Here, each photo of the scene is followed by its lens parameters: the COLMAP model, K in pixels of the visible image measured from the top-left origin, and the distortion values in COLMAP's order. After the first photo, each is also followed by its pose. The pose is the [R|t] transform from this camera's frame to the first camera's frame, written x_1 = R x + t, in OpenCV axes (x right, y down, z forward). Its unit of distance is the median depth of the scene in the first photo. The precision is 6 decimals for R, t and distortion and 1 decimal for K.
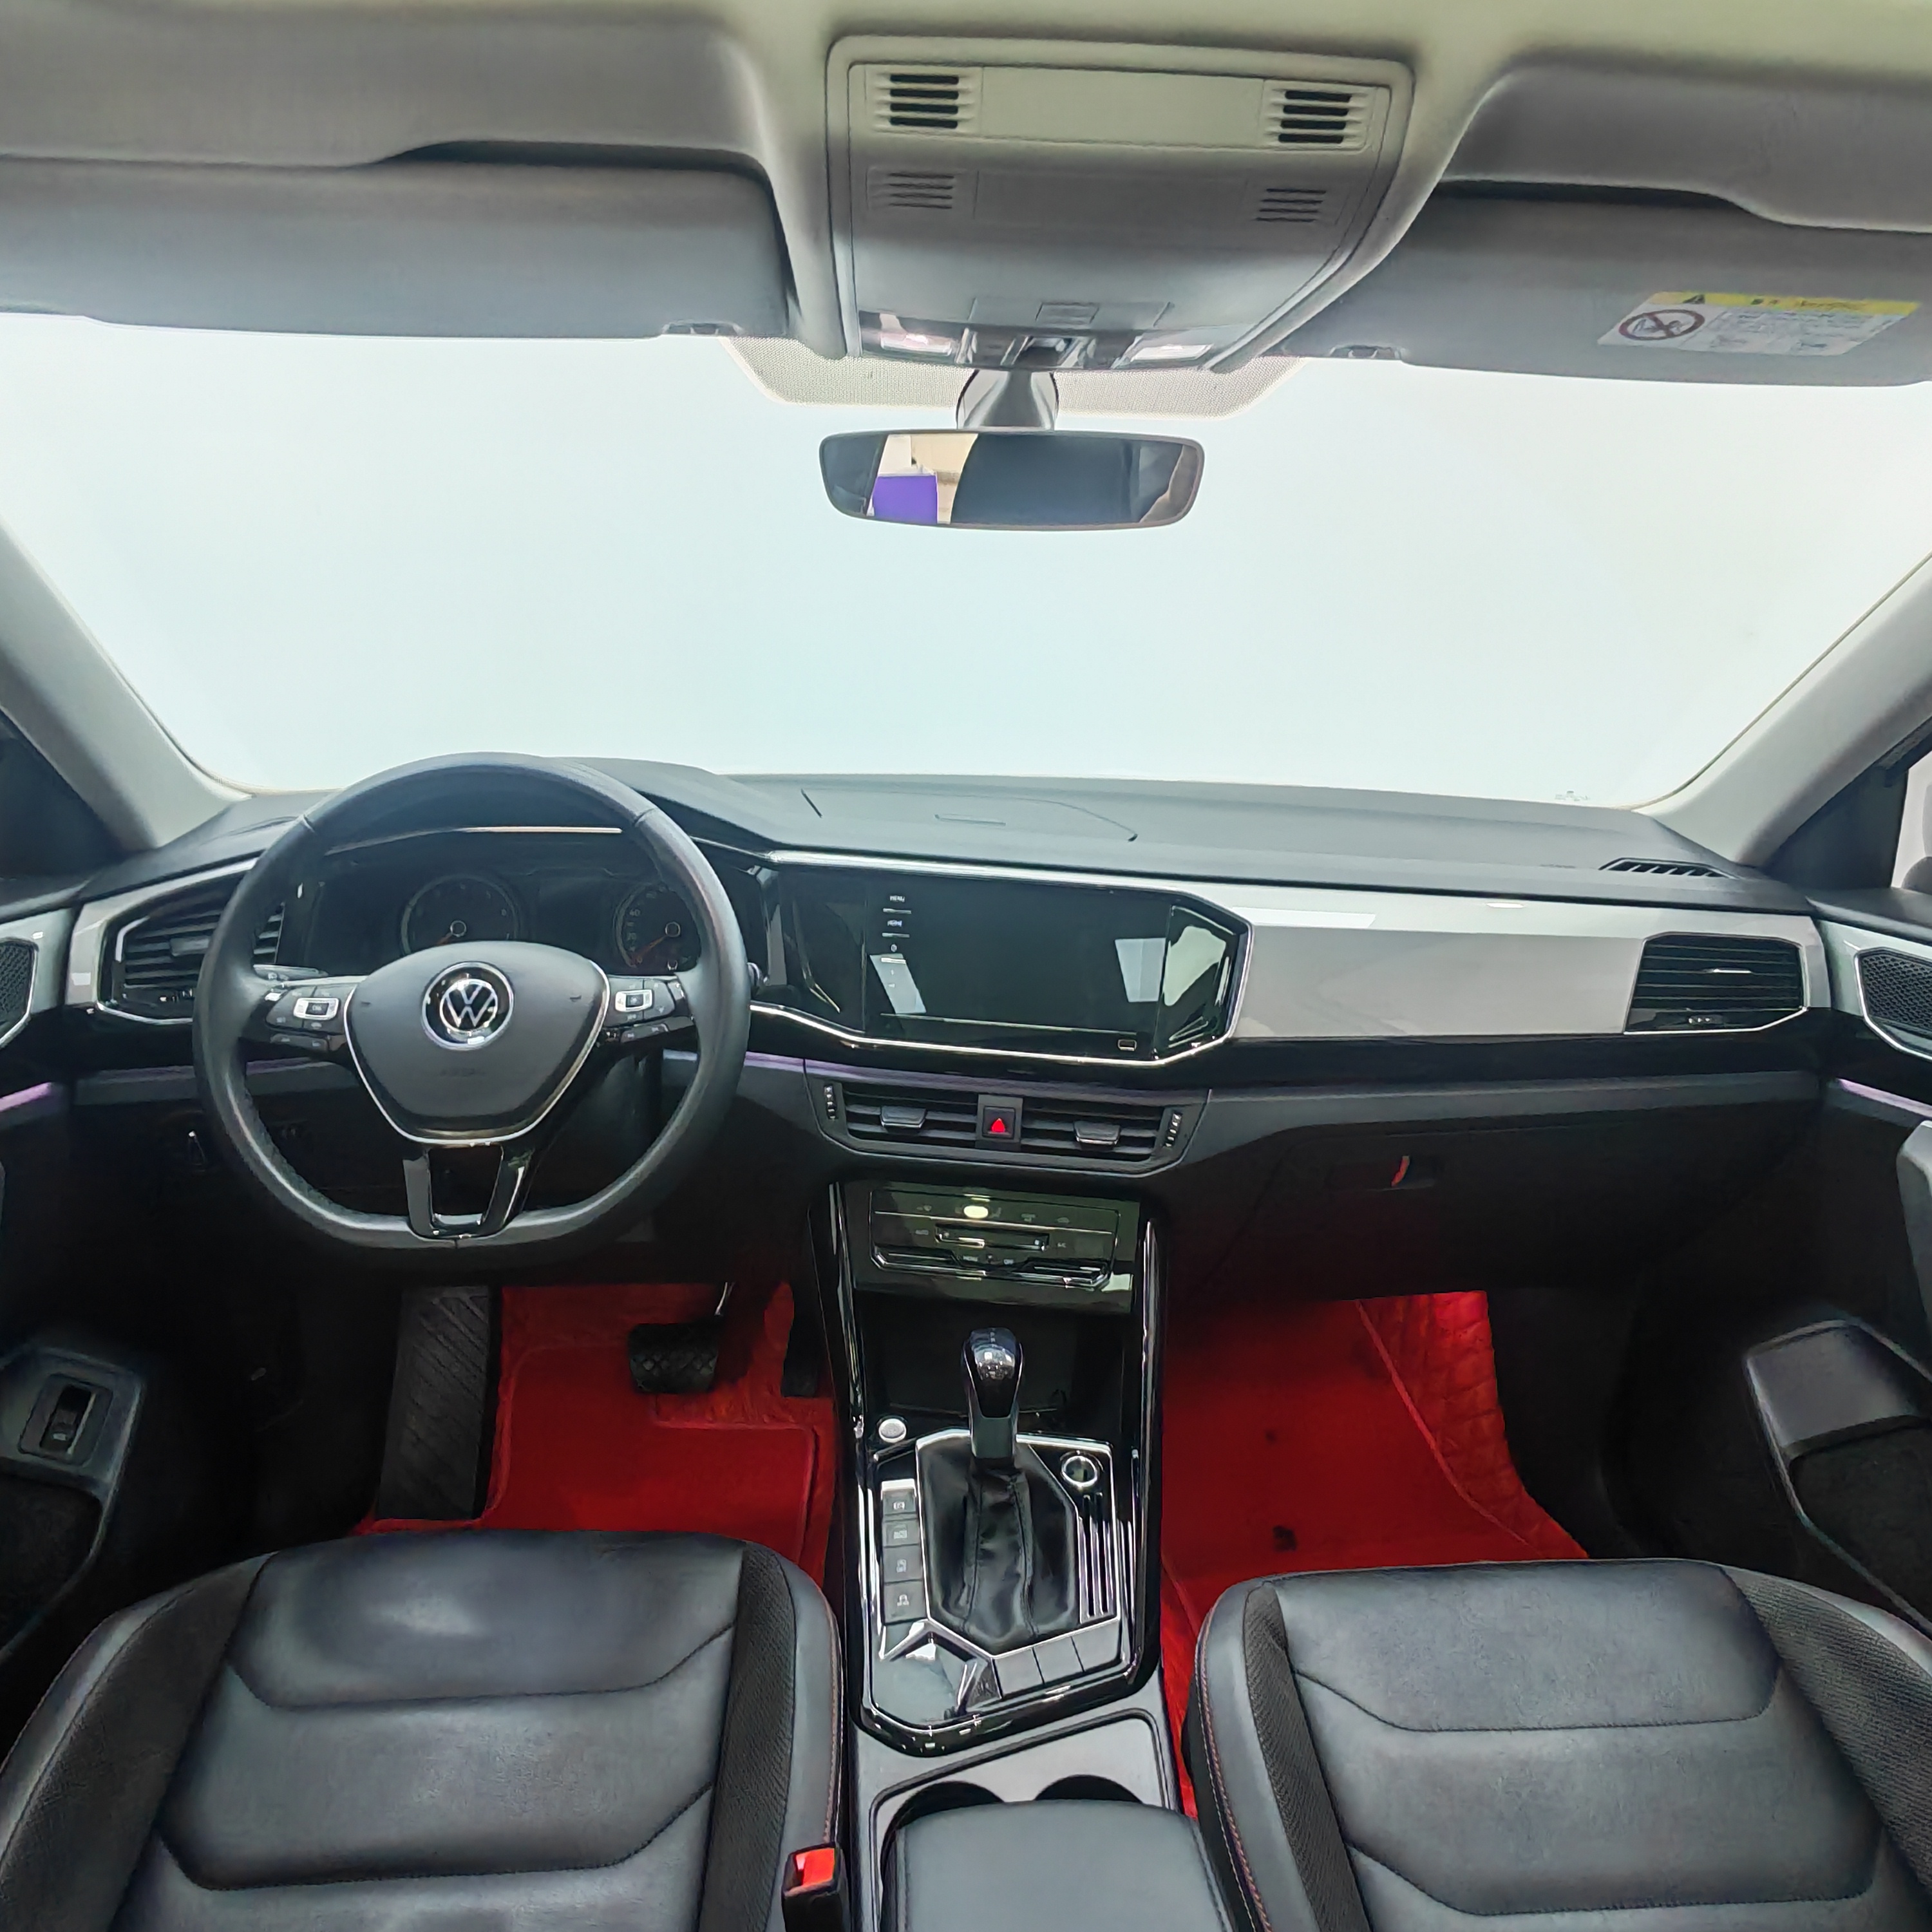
lens RADIAL K [[1347.4, 0, 964.4], [0, 1347.4, 957.3], [0, 0, 1]] dist [0.014792, 0.012135]
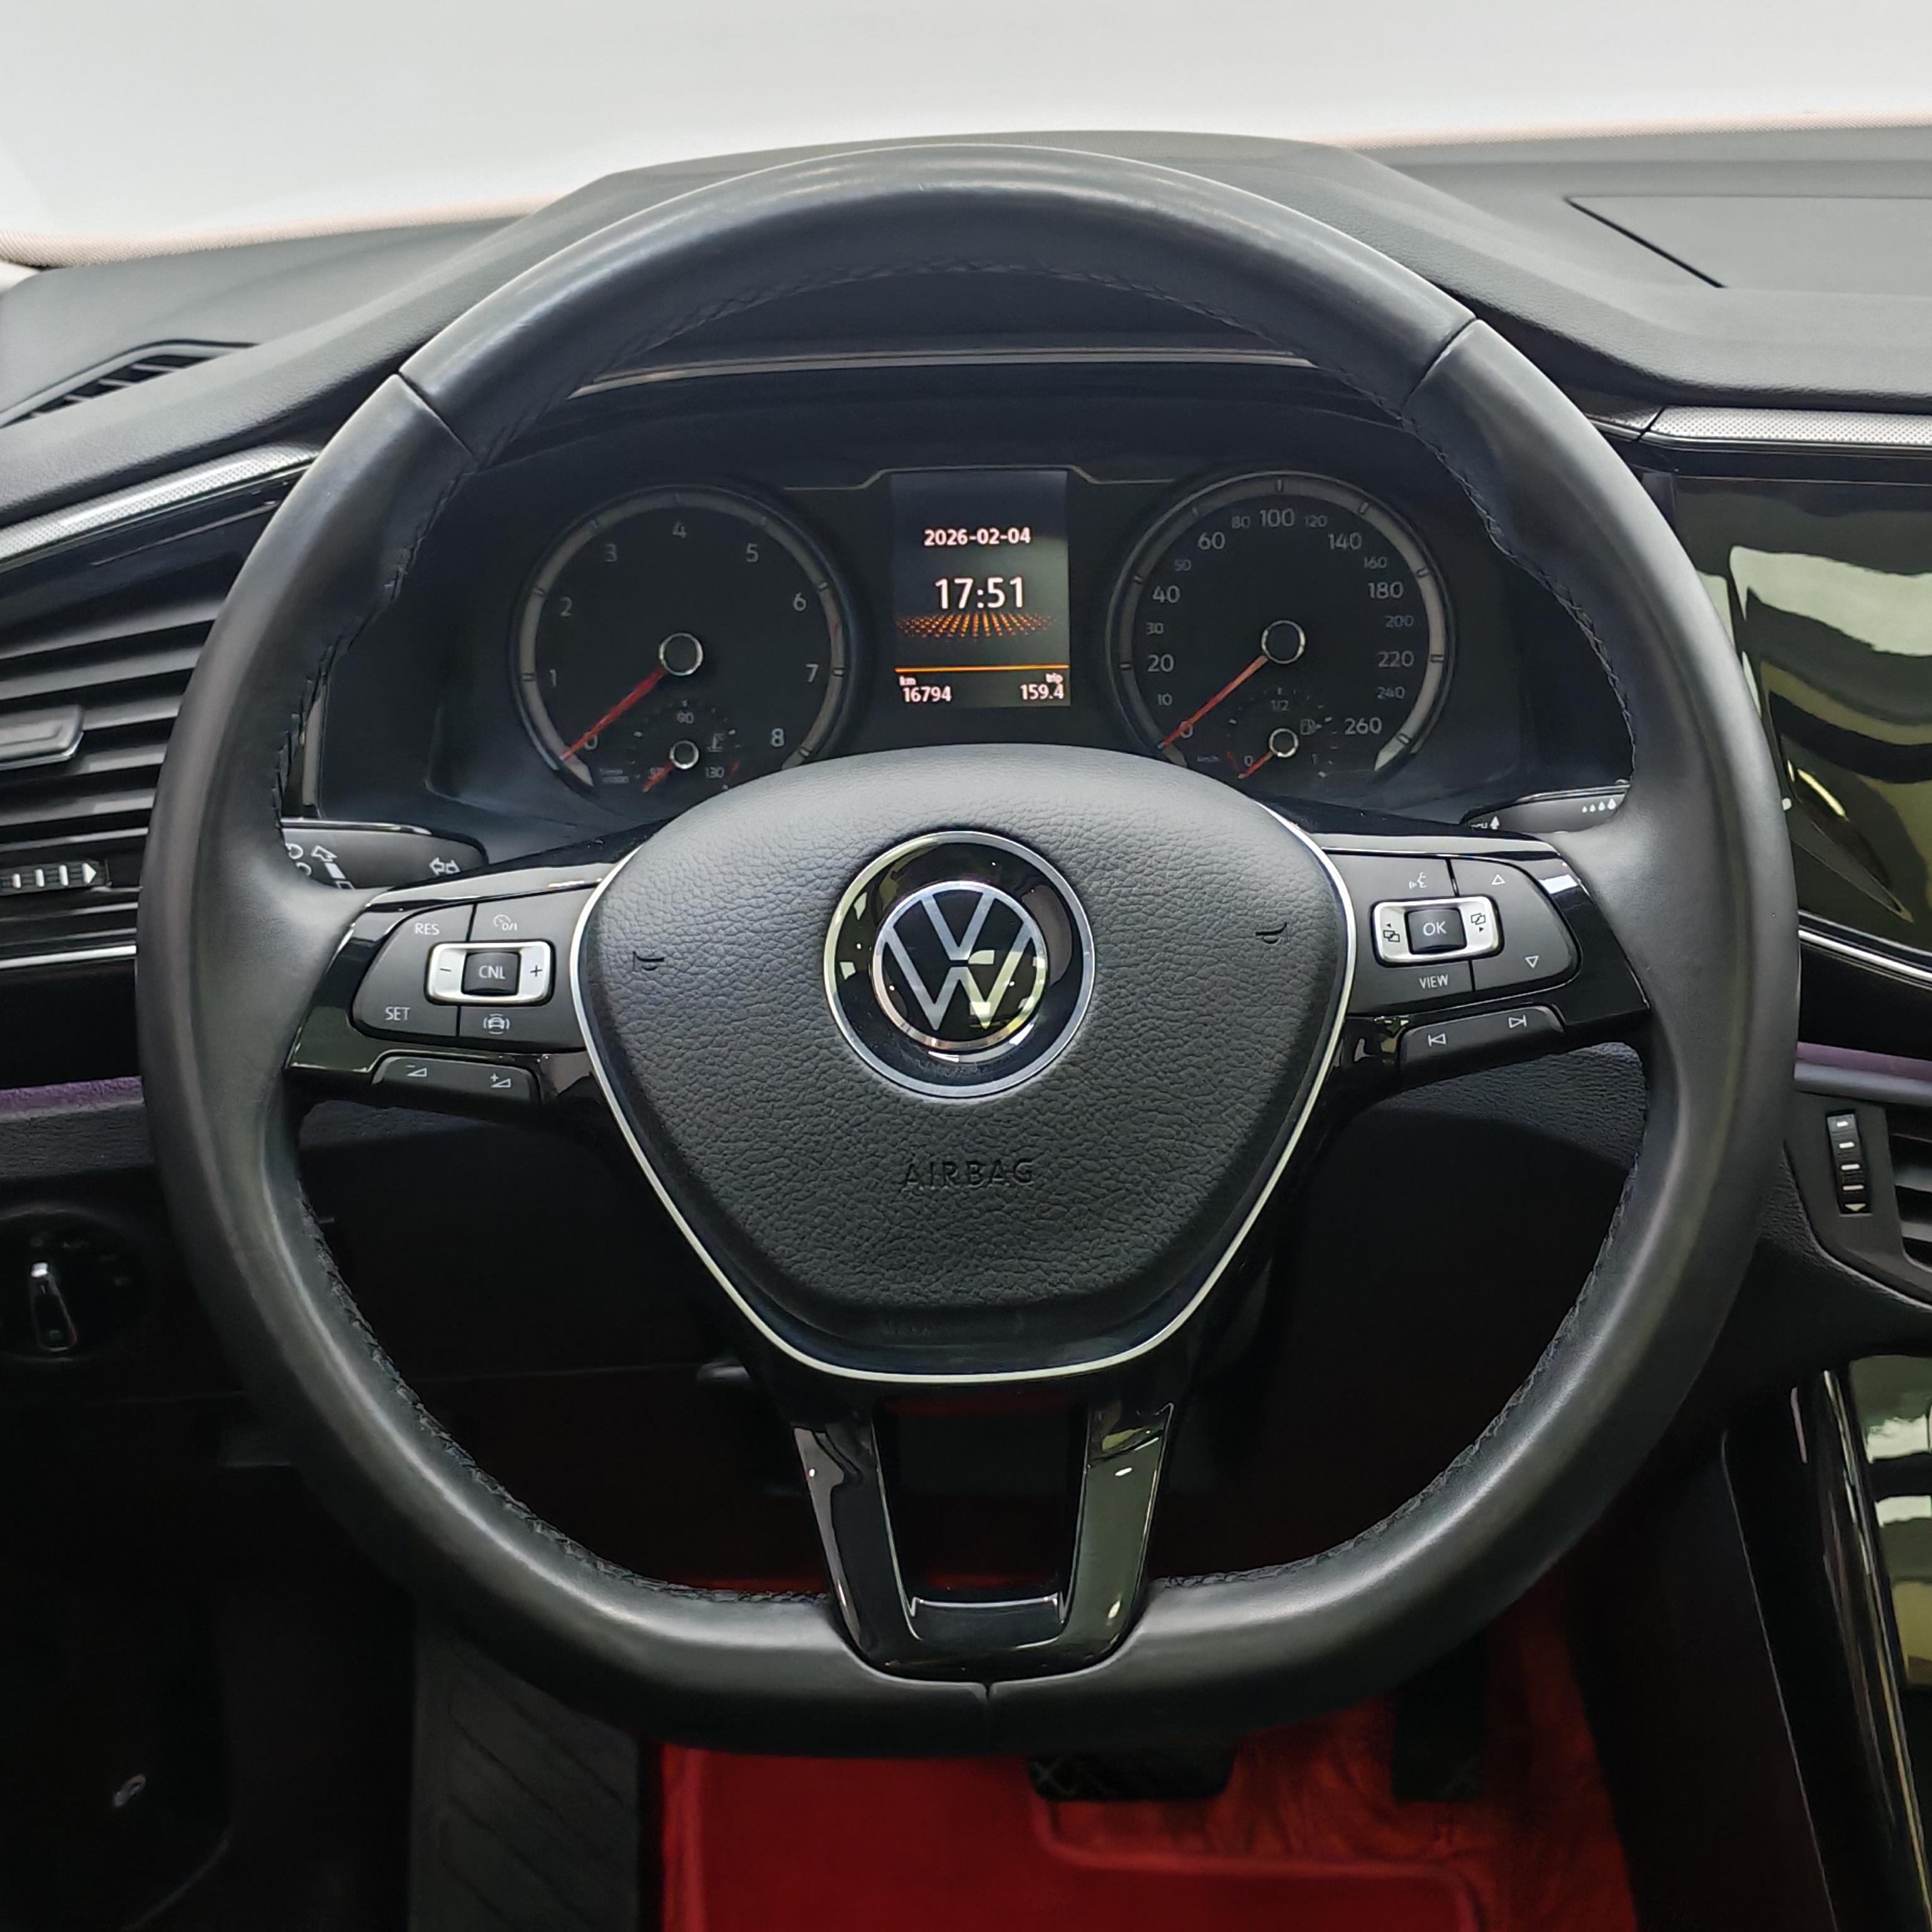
lens RADIAL K [[2956.0, 0, 948.4], [0, 2956.0, 957.7], [0, 0, 1]] dist [0.122058, 0.000000]
pose [[0.997317, -0.014062, -0.071836, -0.290968], [0.024771, 0.988308, 0.150443, -0.066782], [0.068880, -0.151819, 0.986005, 0.269908]]
